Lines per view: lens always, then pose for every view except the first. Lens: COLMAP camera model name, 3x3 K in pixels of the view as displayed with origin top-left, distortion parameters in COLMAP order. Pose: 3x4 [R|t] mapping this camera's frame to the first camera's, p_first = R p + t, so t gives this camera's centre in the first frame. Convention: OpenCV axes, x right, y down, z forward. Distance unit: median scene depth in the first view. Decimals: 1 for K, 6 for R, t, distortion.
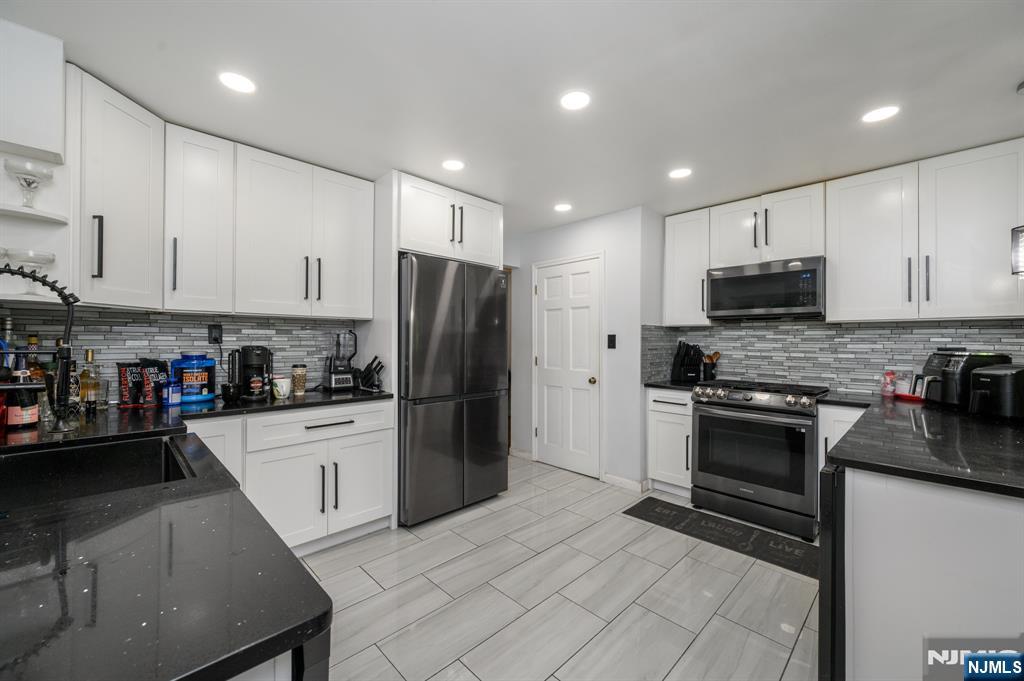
lens RADIAL K [[402.1, 0, 512.3], [0, 402.1, 340.4], [0, 0, 1]] dist [-0.000151, 0.000058]
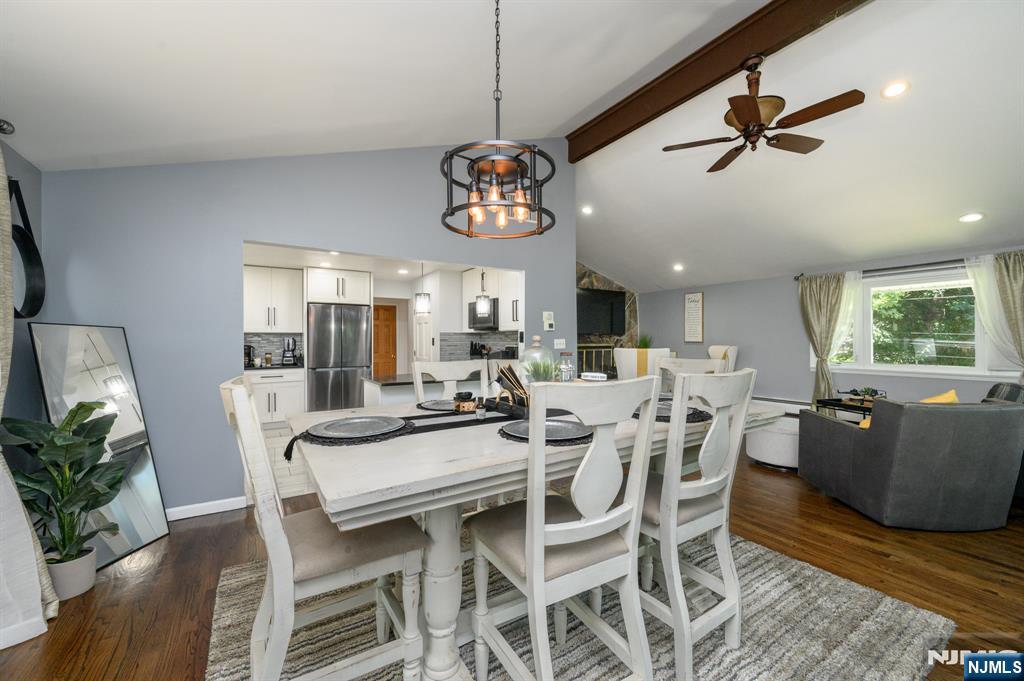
lens RADIAL K [[402.1, 0, 507.8], [0, 402.1, 340.6], [0, 0, 1]] dist [-0.000151, 0.000058]
pose [[0.978372, -0.009685, -0.206627, 1.331927], [0.010796, 0.999933, 0.004250, -0.006917], [0.206572, -0.006389, 0.978411, -1.009455]]
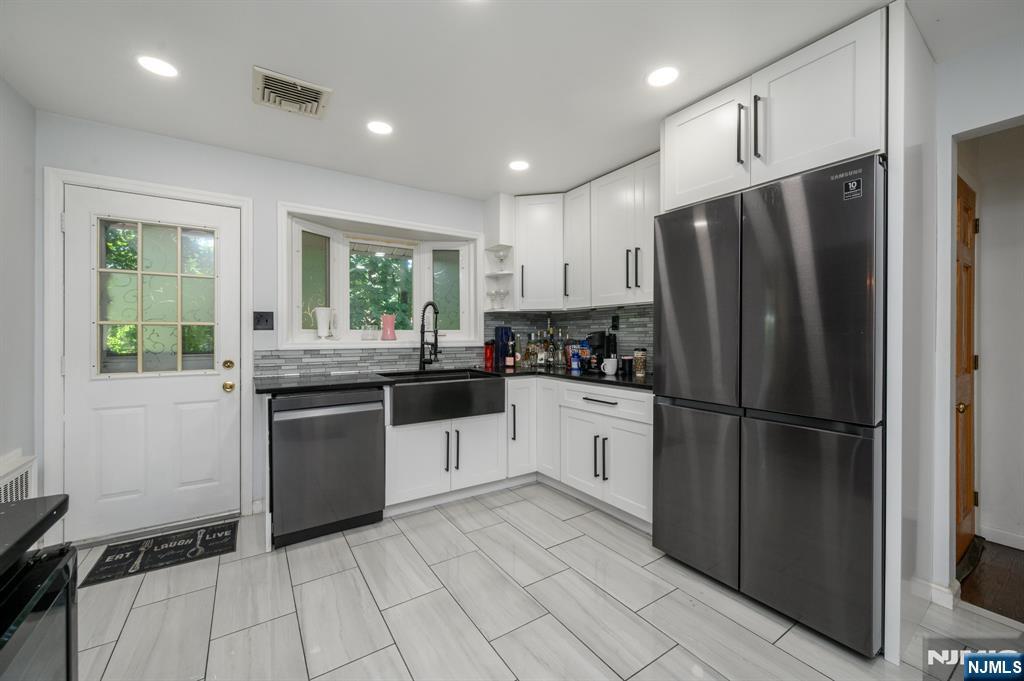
lens RADIAL K [[402.1, 0, 508.5], [0, 402.1, 336.9], [0, 0, 1]] dist [-0.000151, 0.000058]
pose [[-0.200639, -0.000241, -0.979665, 0.610785], [0.004176, 0.999991, -0.001101, 0.028317], [0.979656, -0.004311, -0.200636, 0.868984]]
